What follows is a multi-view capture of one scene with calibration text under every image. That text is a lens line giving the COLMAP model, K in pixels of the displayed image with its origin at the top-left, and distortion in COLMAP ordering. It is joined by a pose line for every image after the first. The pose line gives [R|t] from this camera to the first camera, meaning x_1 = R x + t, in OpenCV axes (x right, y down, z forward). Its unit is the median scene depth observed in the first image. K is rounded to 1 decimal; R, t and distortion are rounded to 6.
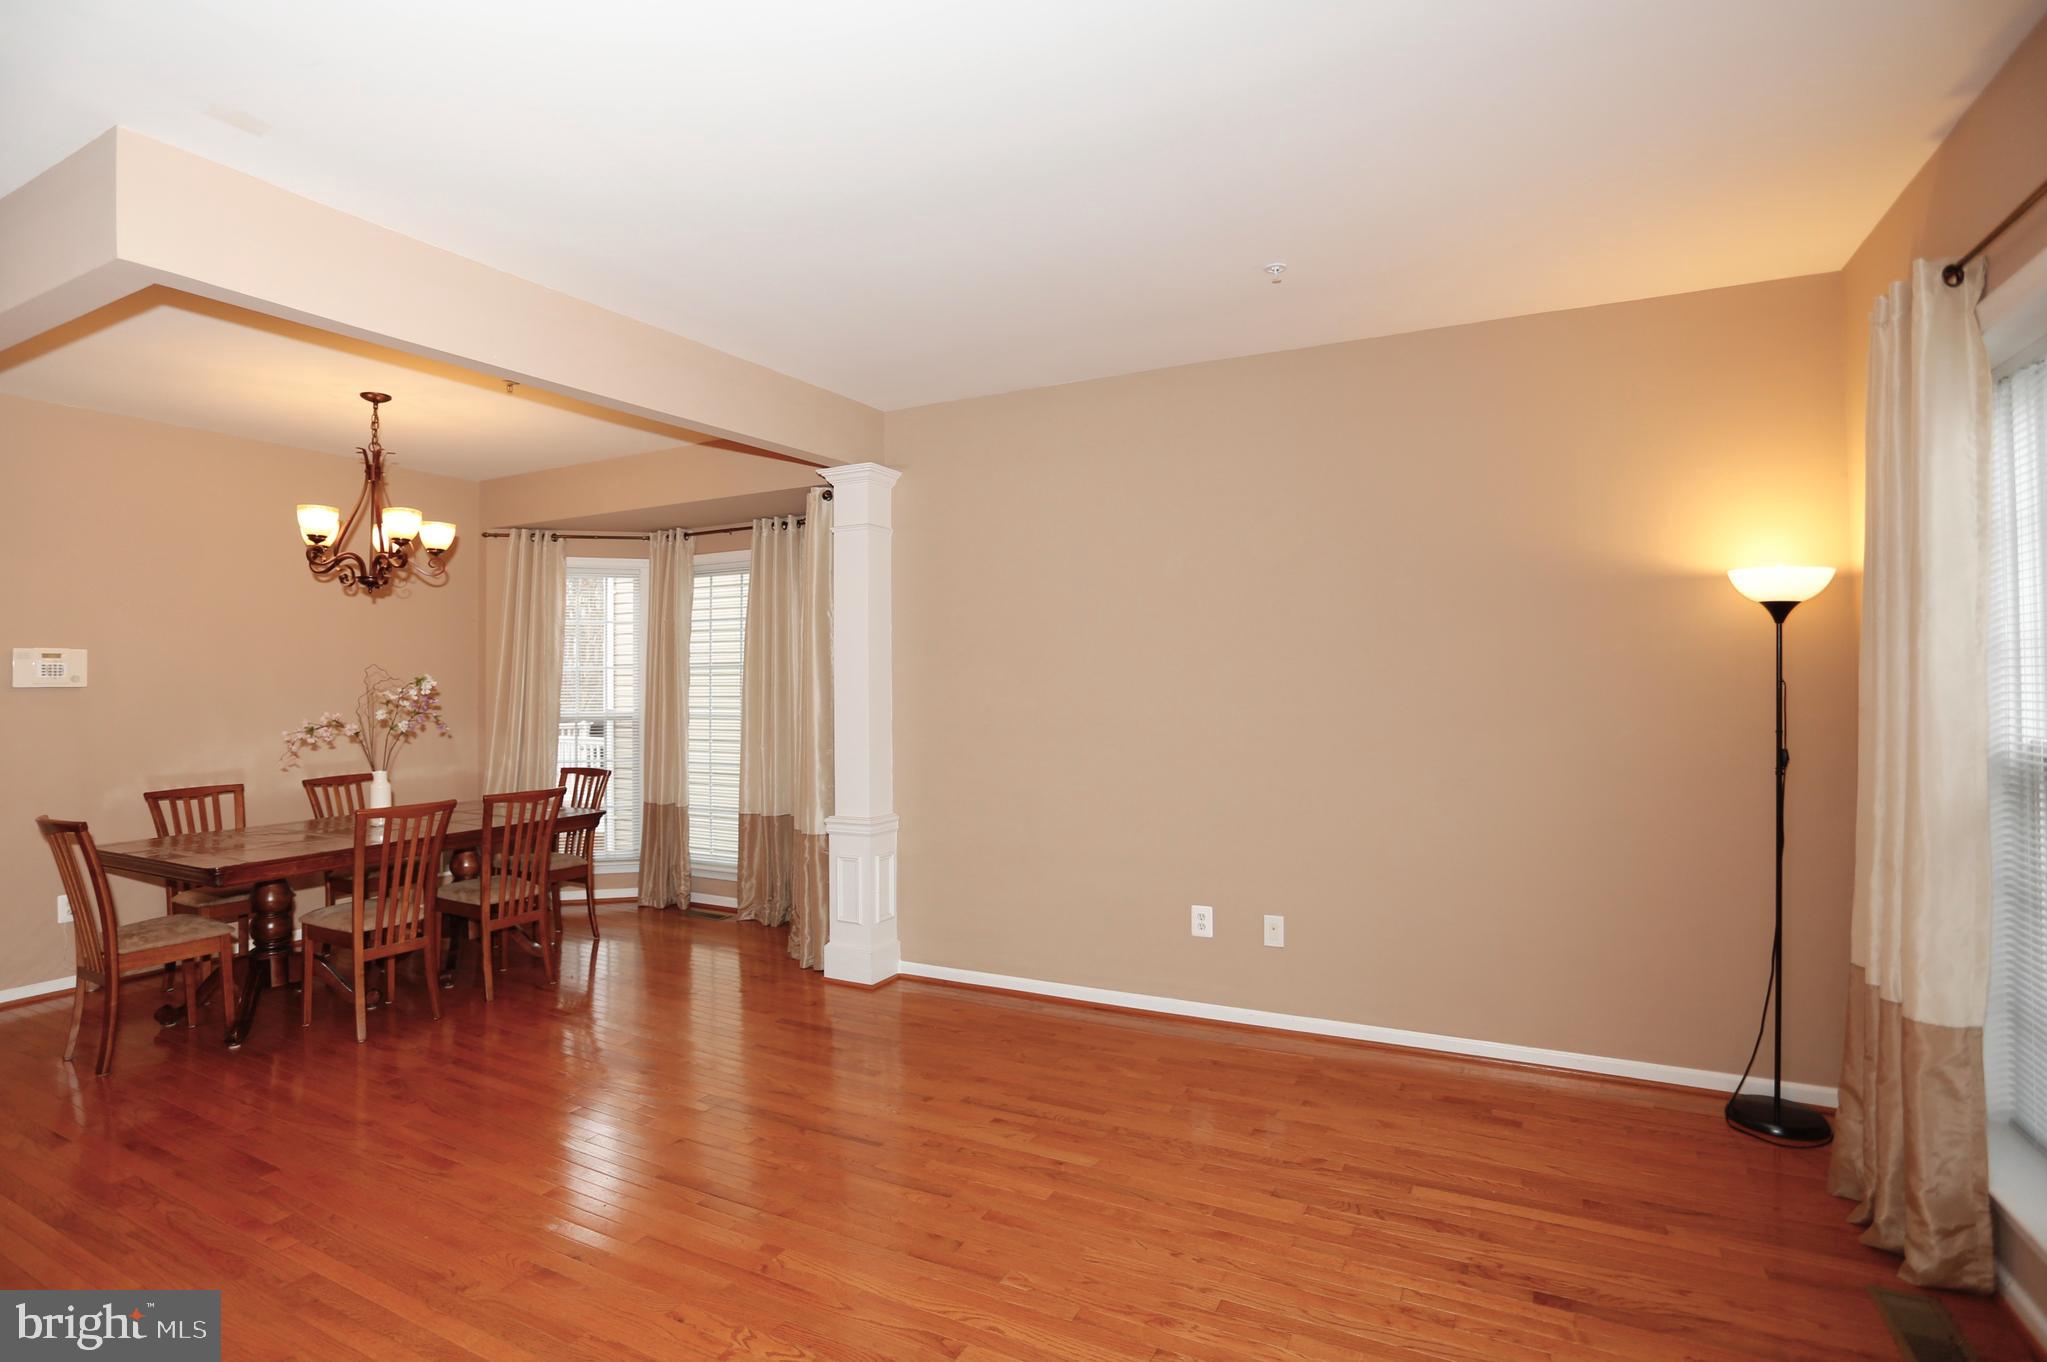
lens RADIAL K [[1009.9, 0, 1005.6], [0, 1009.9, 663.6], [0, 0, 1]] dist [-0.081287, 0.037135]
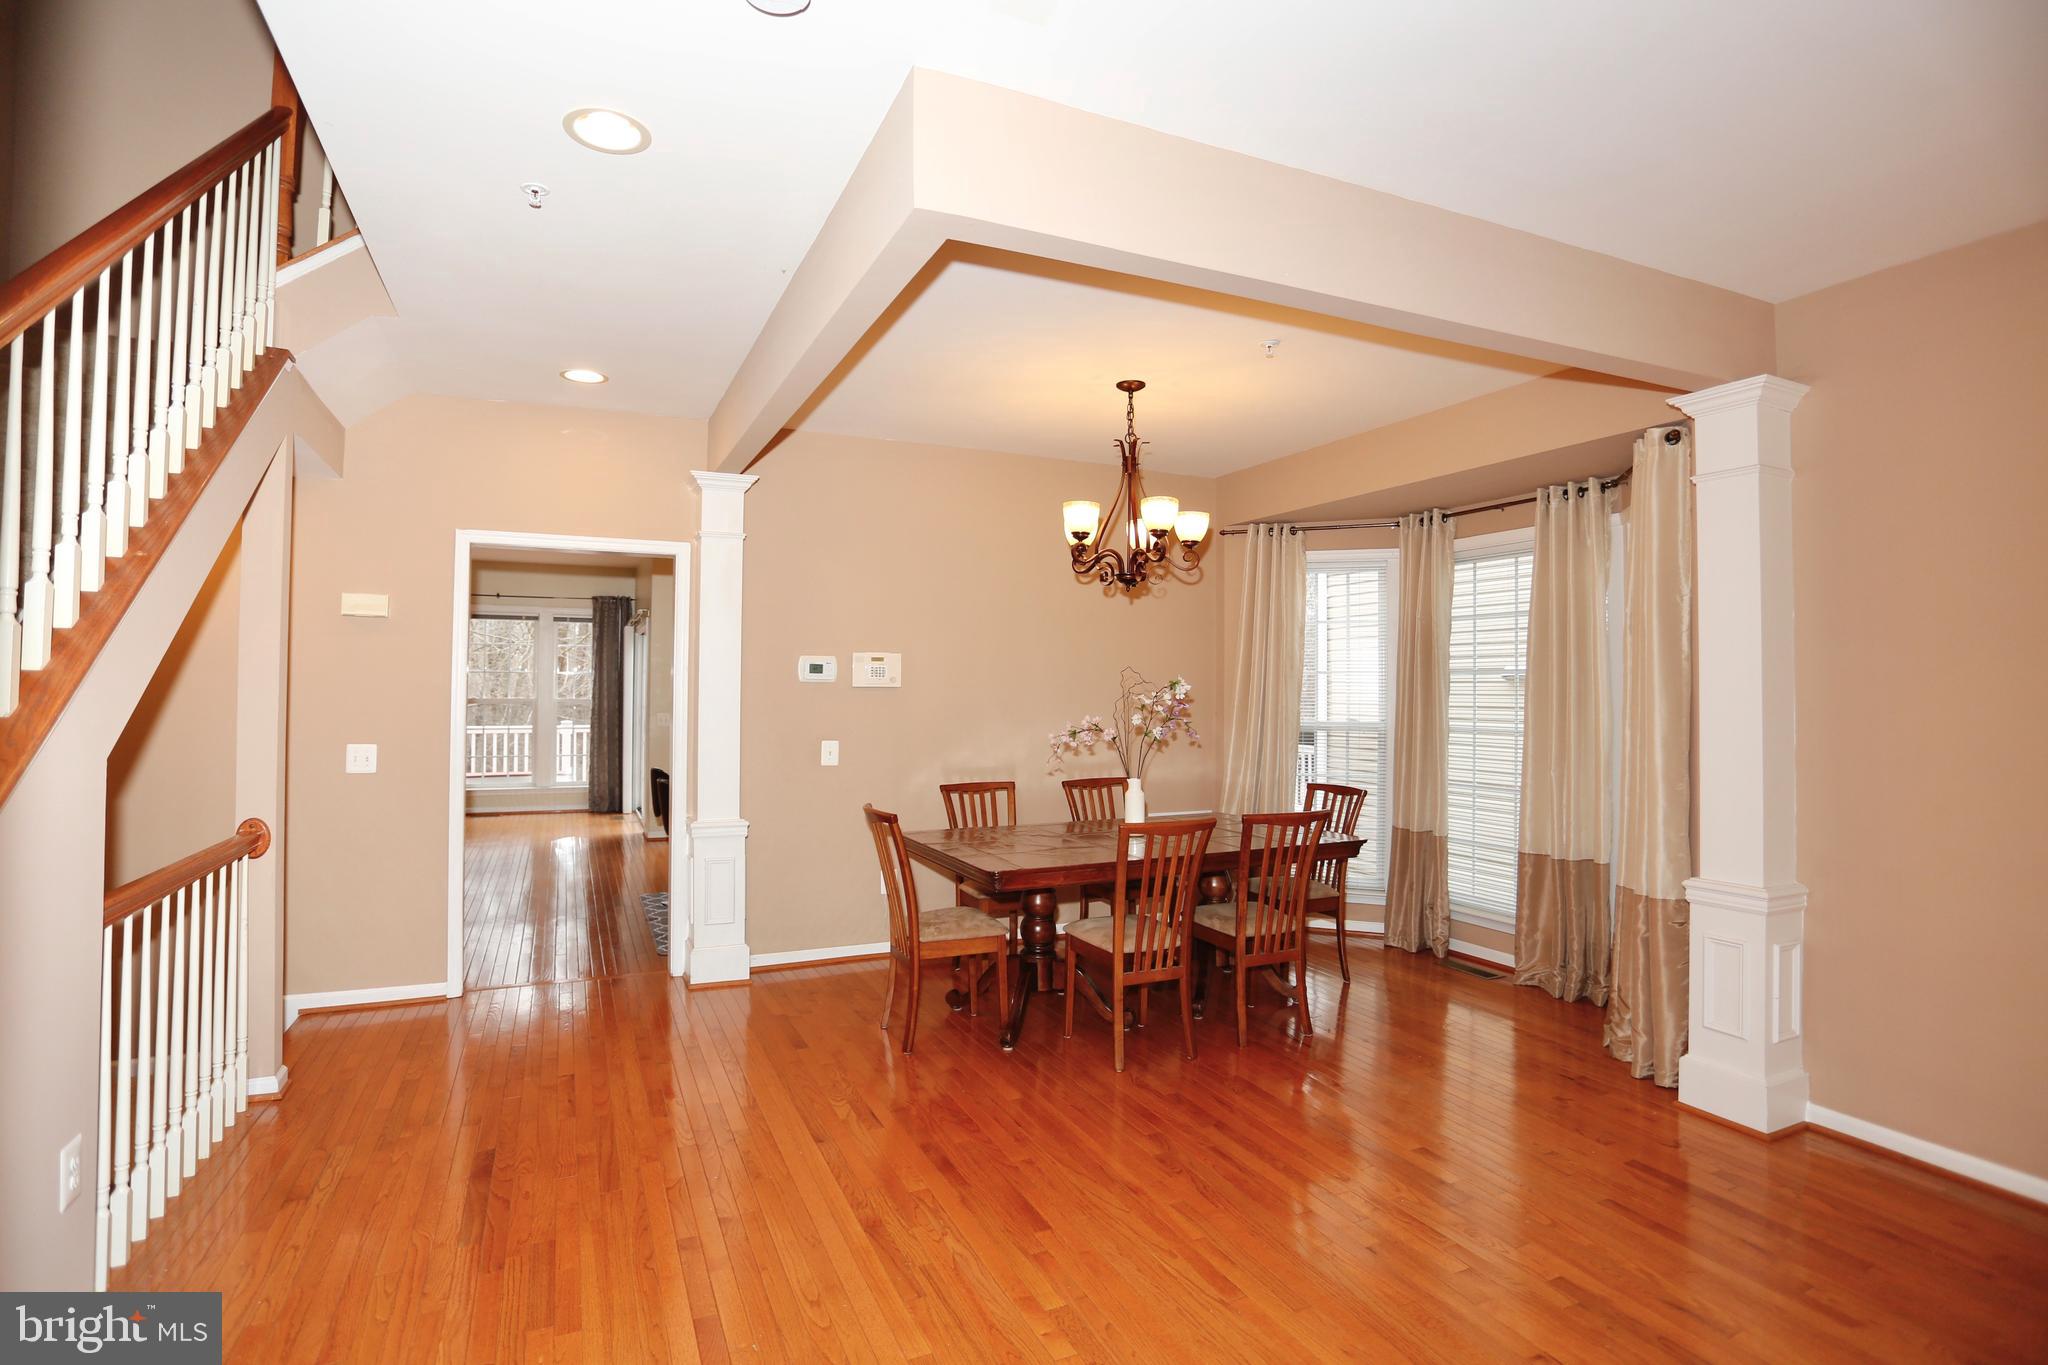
lens RADIAL K [[1003.1, 0, 1009.2], [0, 1003.1, 665.0], [0, 0, 1]] dist [-0.078811, 0.037865]
pose [[0.789627, -0.002323, -0.613583, -0.137549], [-0.002086, 0.999977, -0.006470, 0.005603], [0.613584, 0.006389, 0.789604, 0.157802]]
